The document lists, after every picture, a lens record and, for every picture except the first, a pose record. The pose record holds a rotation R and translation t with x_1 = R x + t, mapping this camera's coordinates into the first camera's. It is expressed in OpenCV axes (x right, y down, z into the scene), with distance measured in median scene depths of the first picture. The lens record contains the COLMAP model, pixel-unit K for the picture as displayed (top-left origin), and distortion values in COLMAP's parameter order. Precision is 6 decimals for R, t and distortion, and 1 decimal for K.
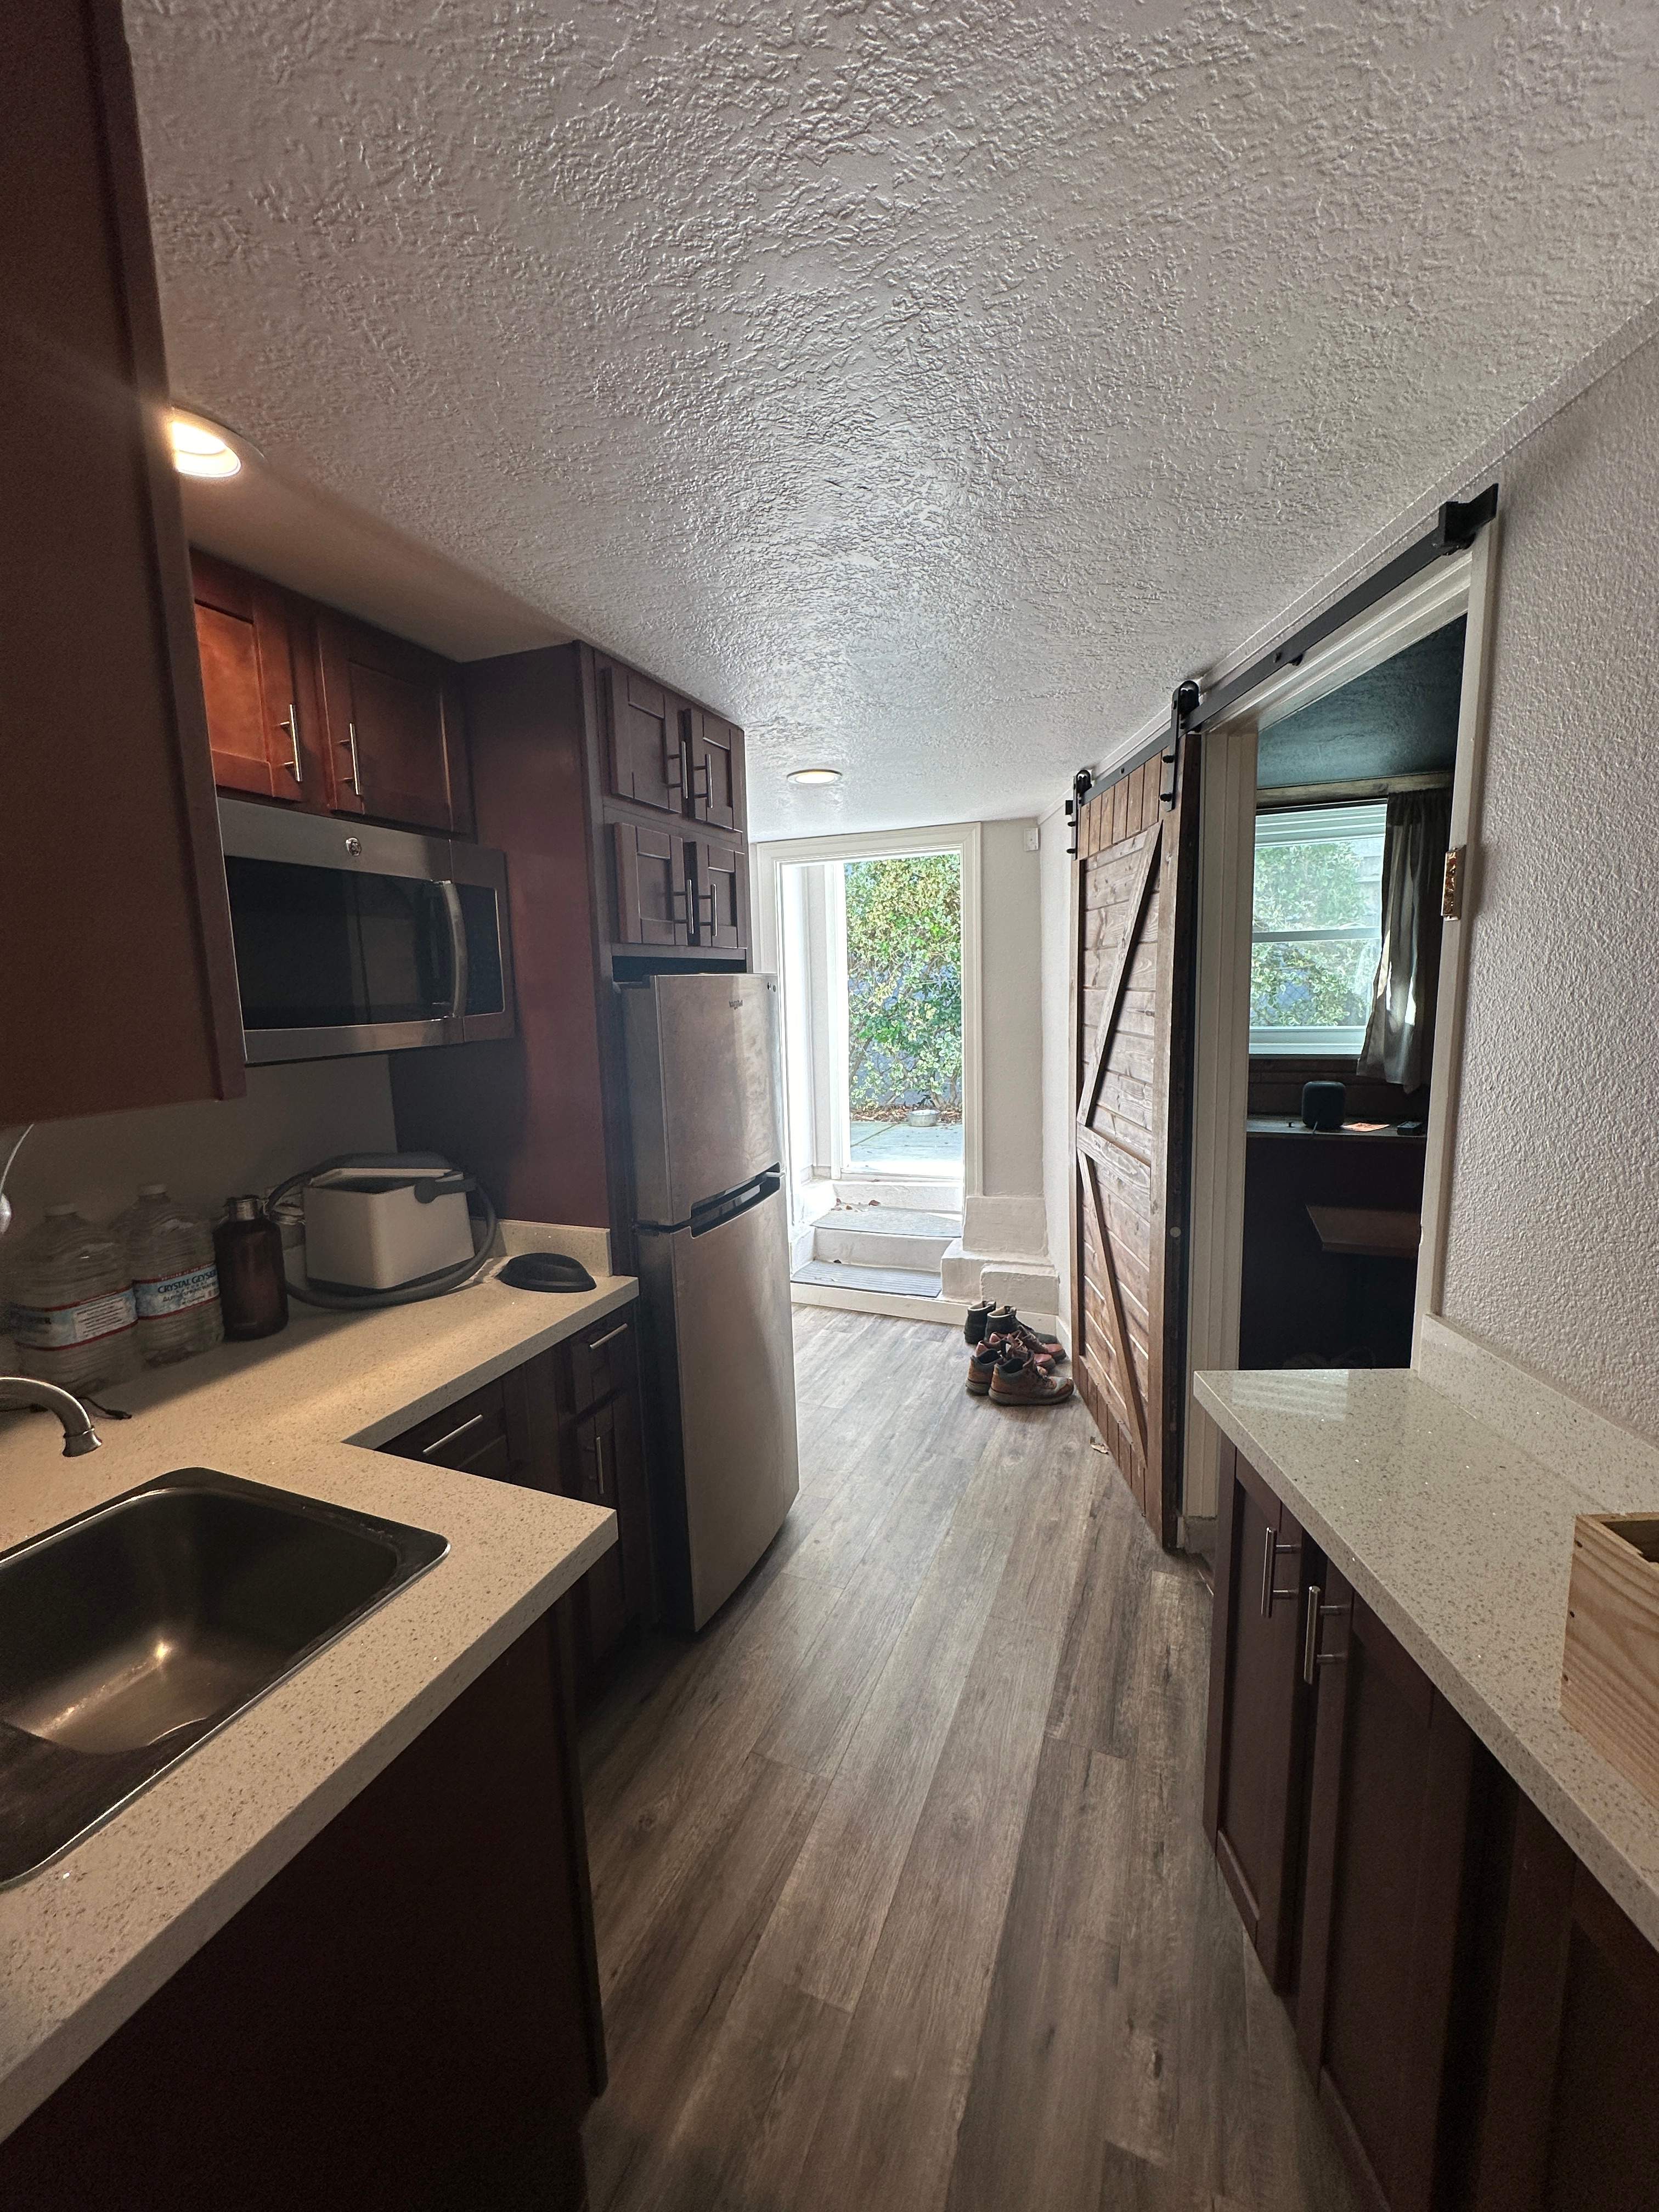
lens RADIAL K [[883.6, 0, 832.2], [0, 883.6, 1111.6], [0, 0, 1]] dist [-0.004330, 0.000184]
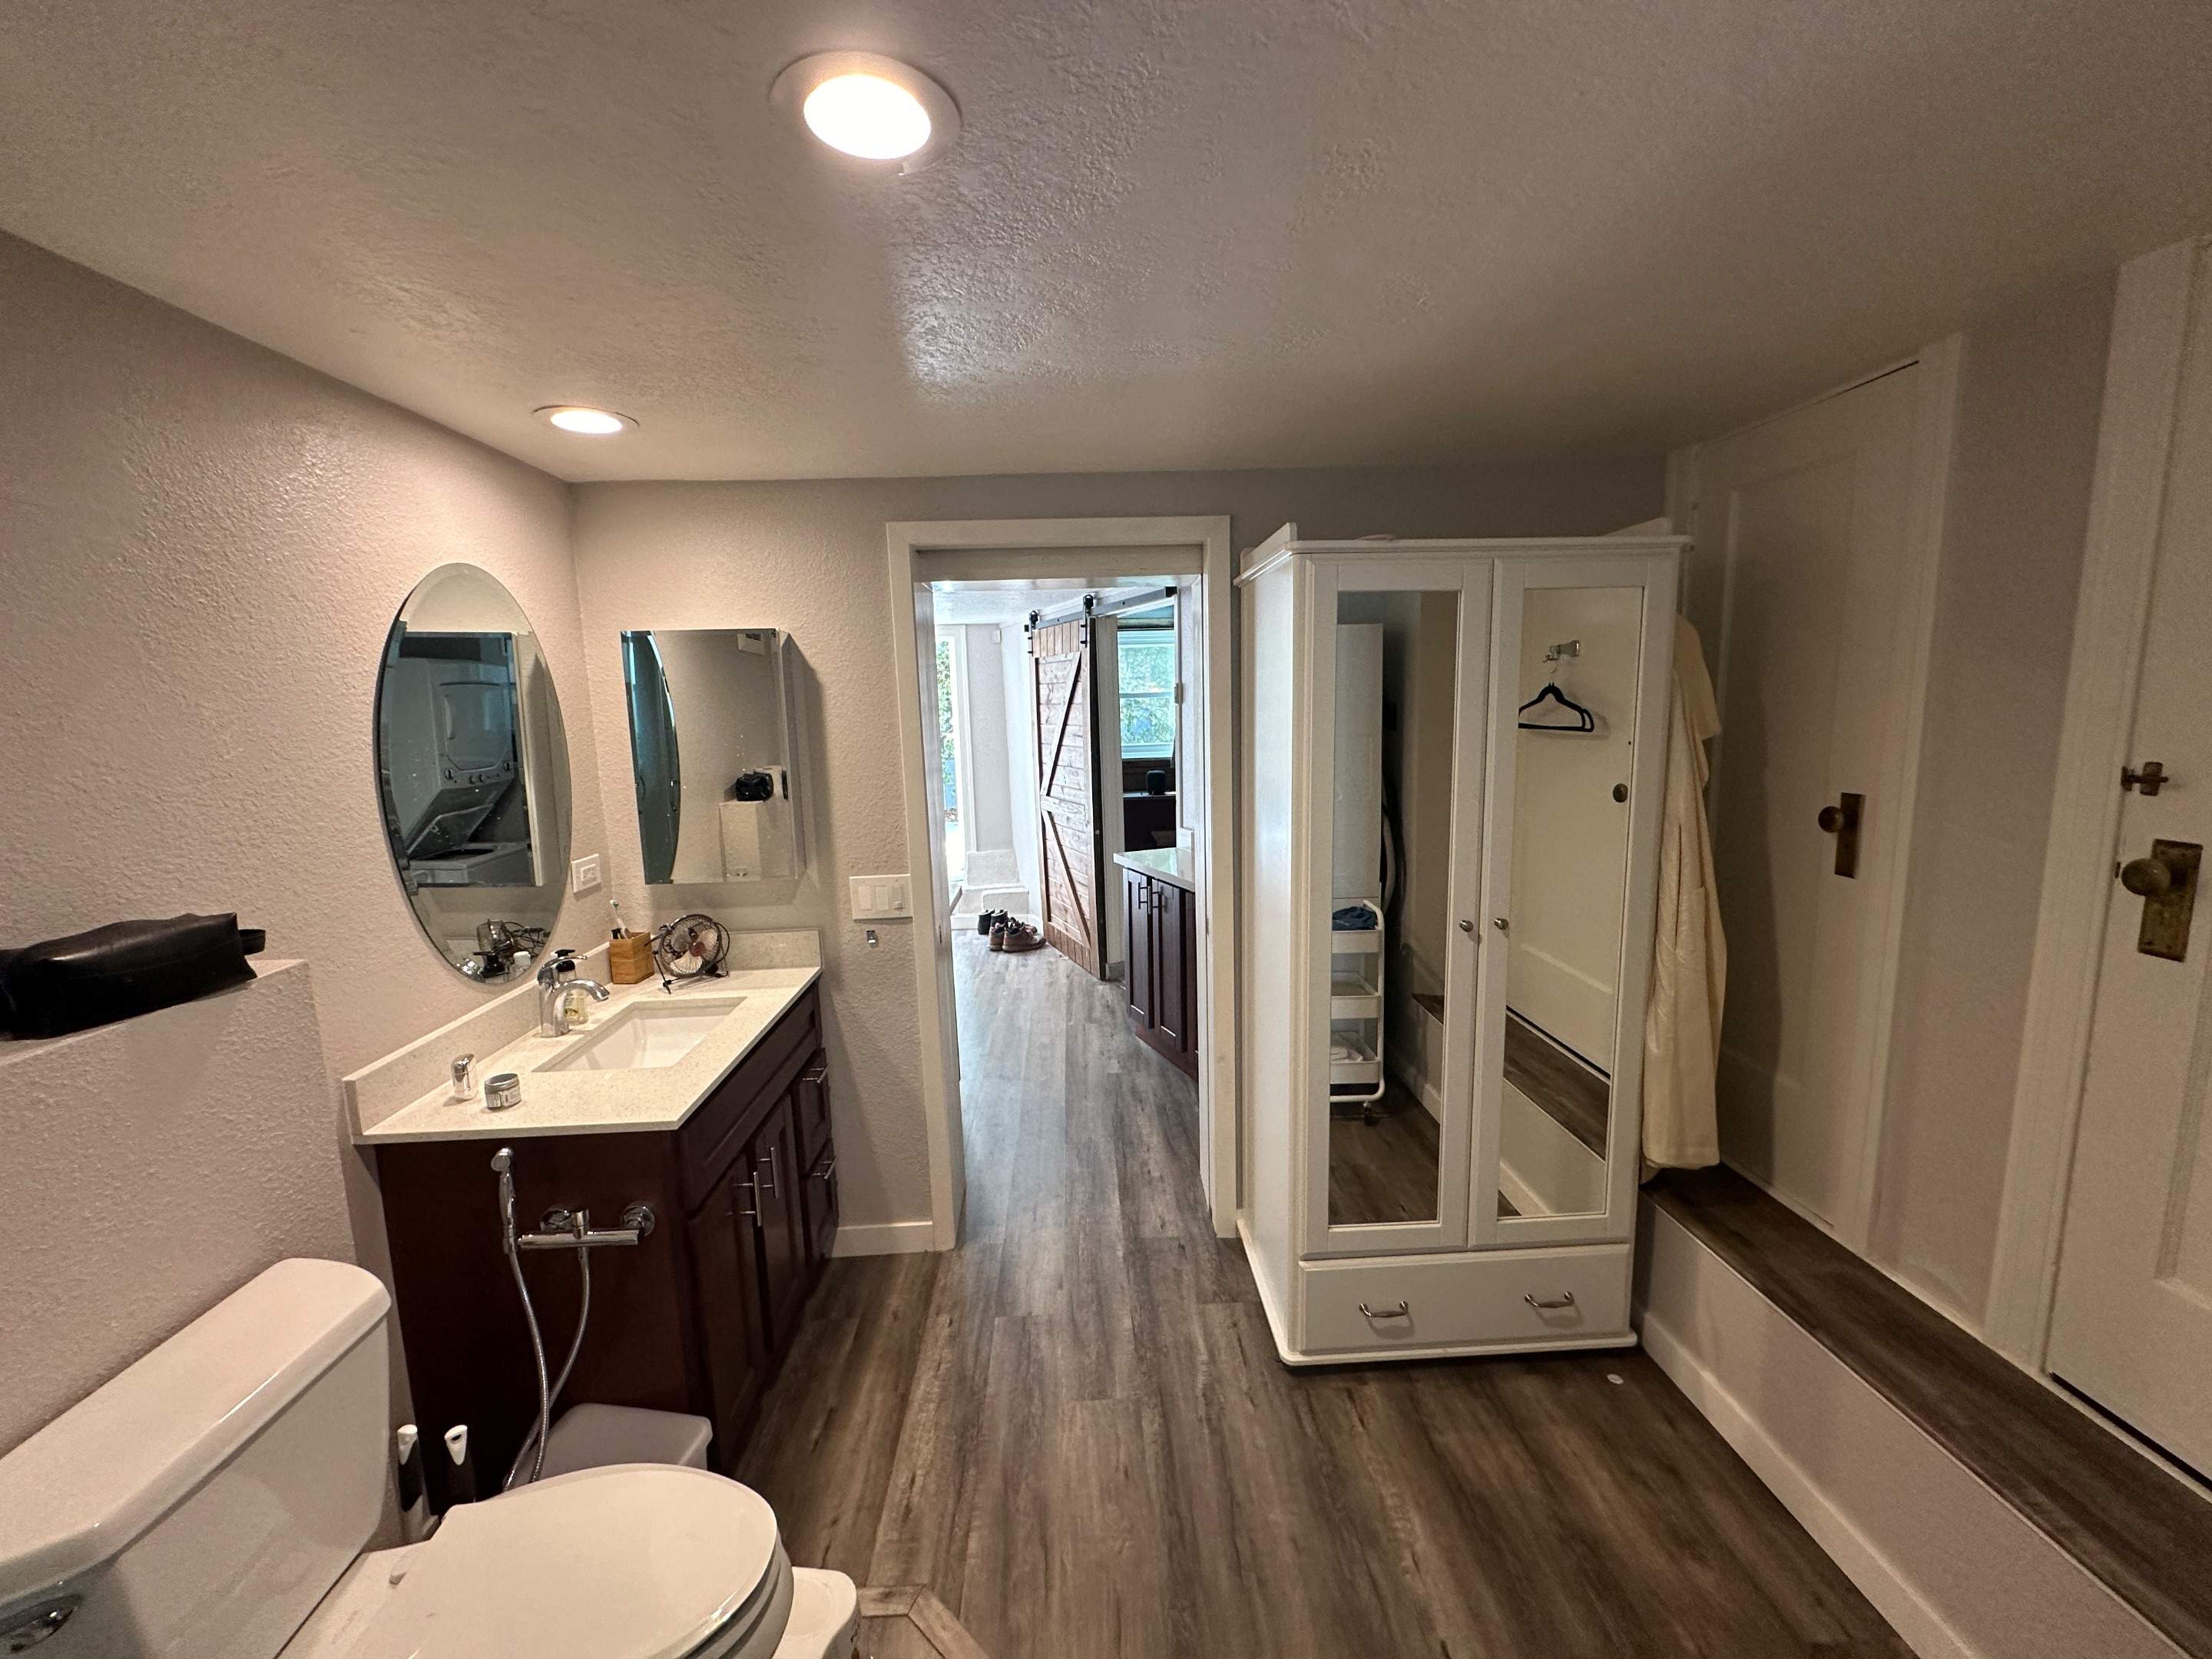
lens RADIAL K [[880.6, 0, 1111.5], [0, 880.6, 832.2], [0, 0, 1]] dist [-0.004148, 0.000581]
pose [[0.905966, -0.059234, 0.419185, -0.329890], [0.064070, 0.997942, 0.002544, 0.083806], [-0.418473, 0.024553, 0.907897, -0.668506]]
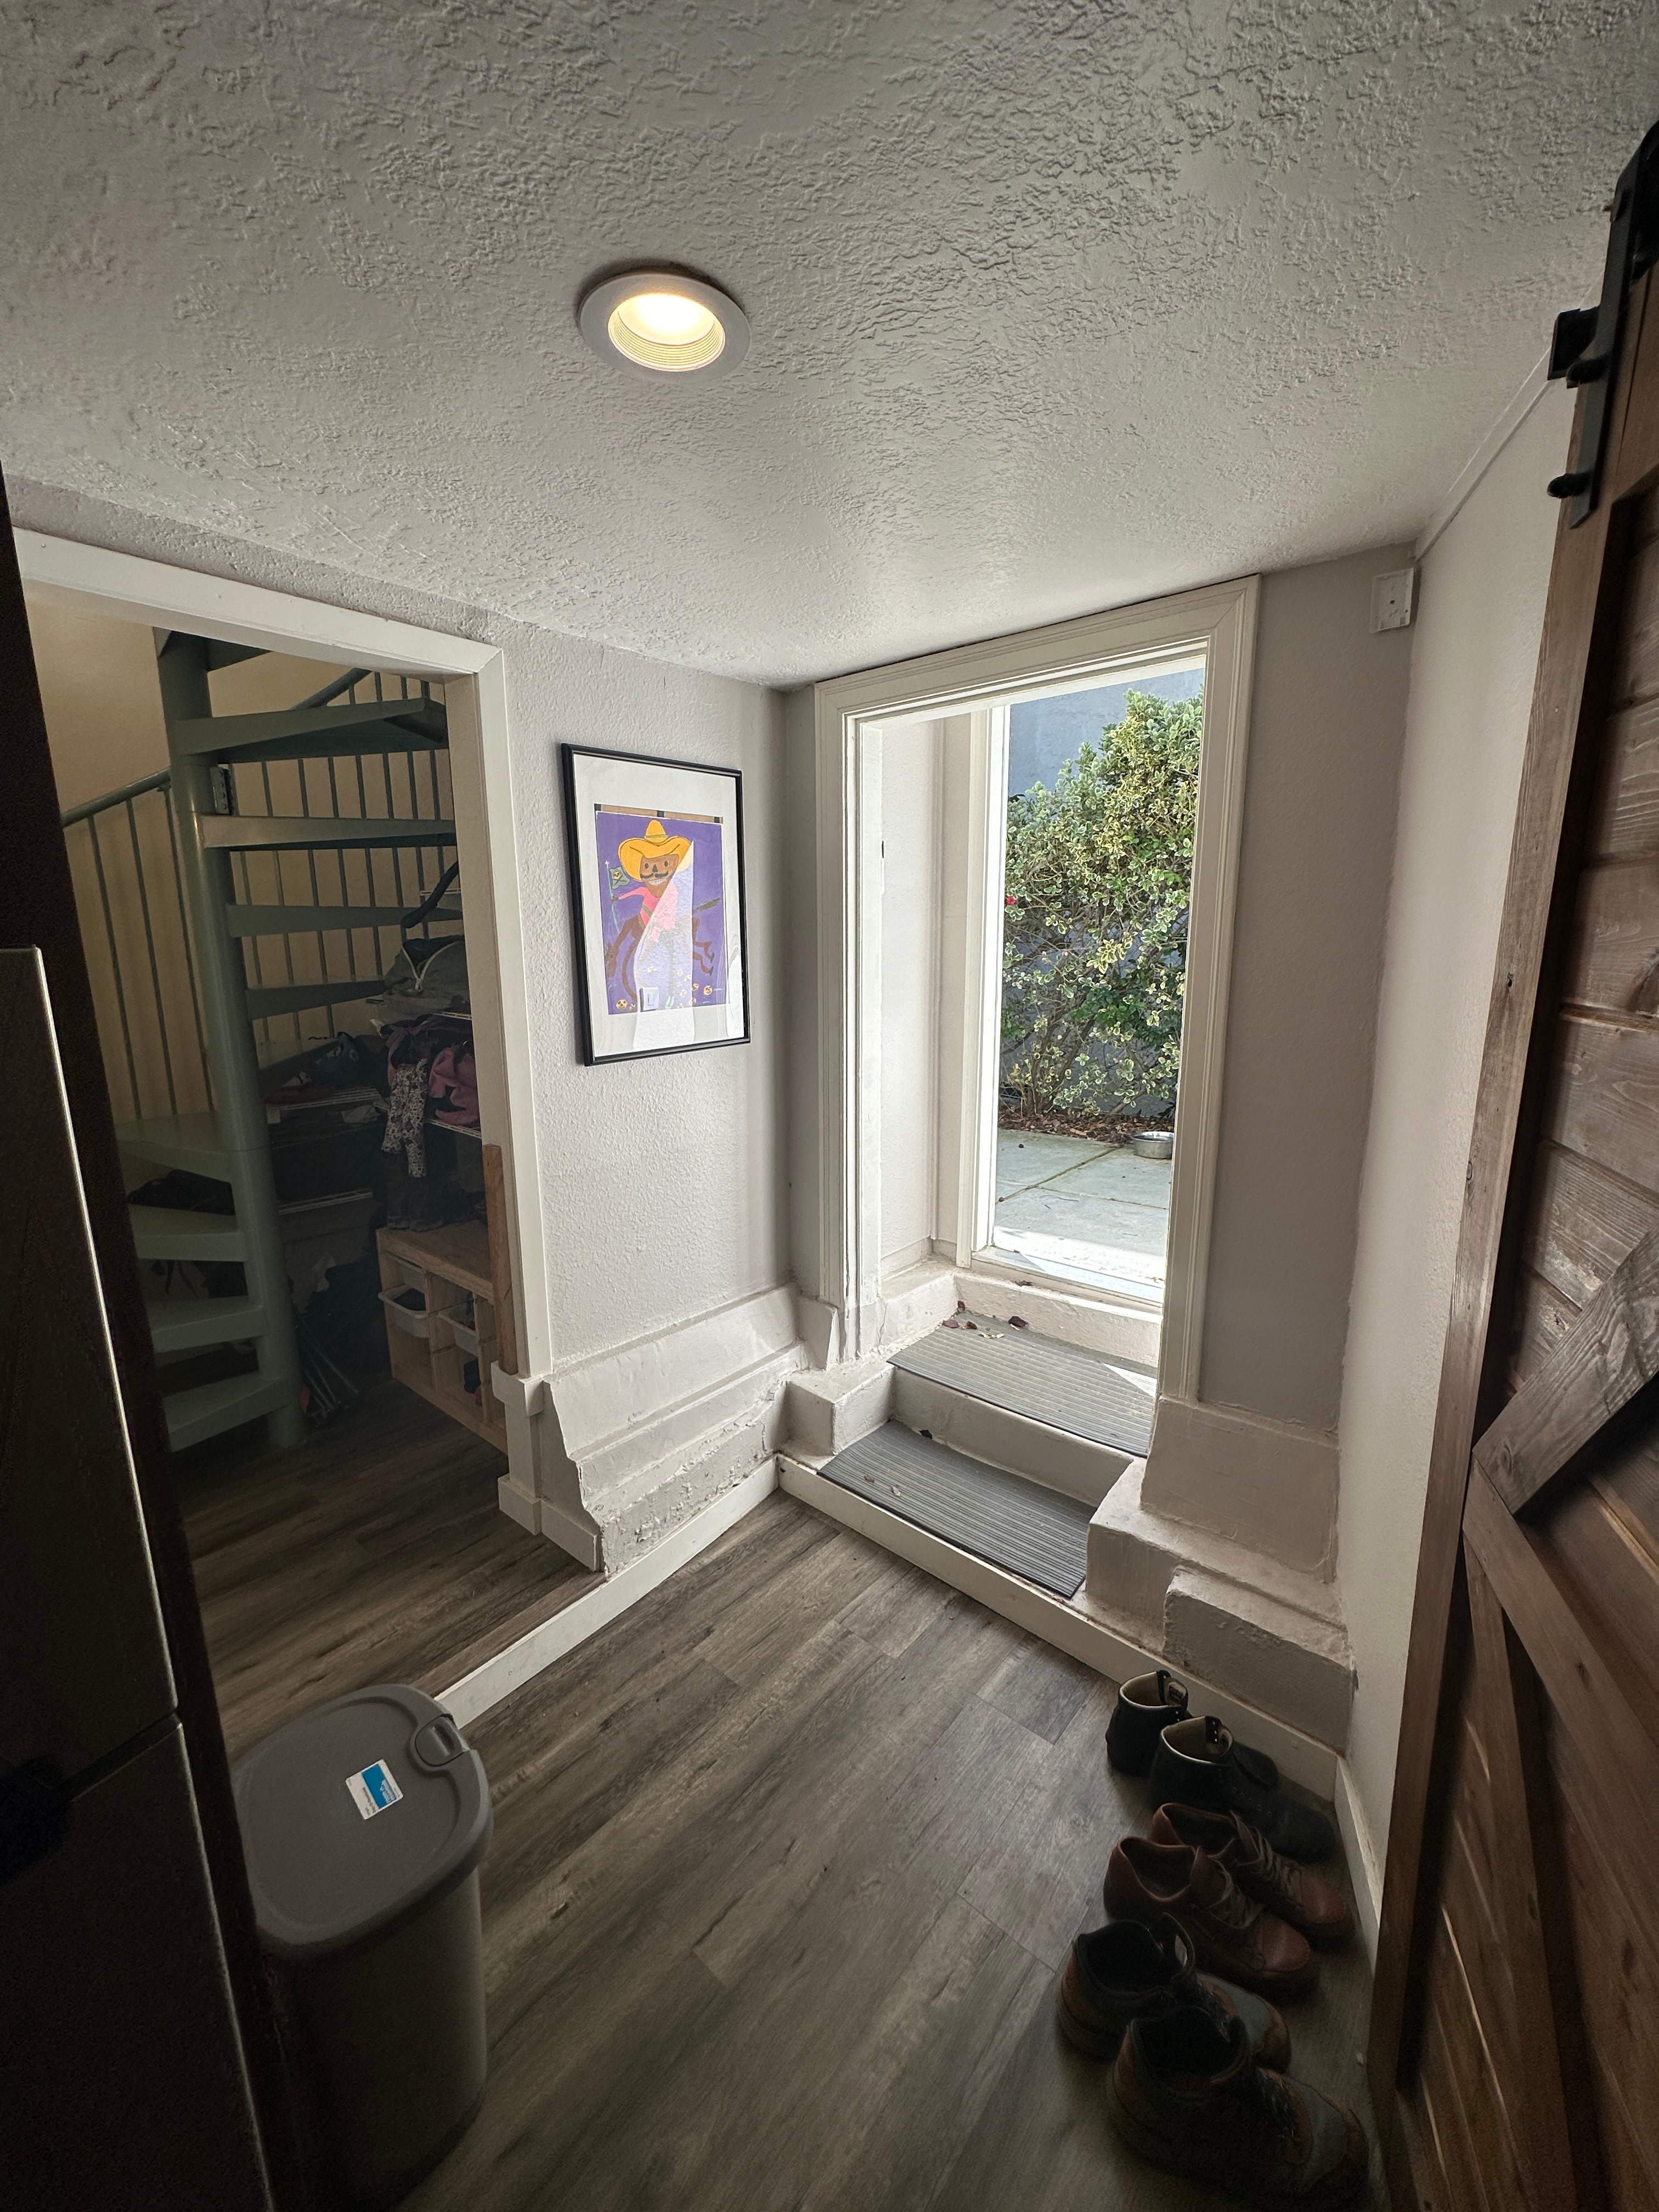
lens RADIAL K [[883.6, 0, 823.0], [0, 883.6, 1112.3], [0, 0, 1]] dist [-0.004330, 0.000184]
pose [[0.948663, 0.080535, -0.305863, 0.131909], [-0.061717, 0.995585, 0.070719, -0.097799], [0.310208, -0.048212, 0.949446, 0.576187]]
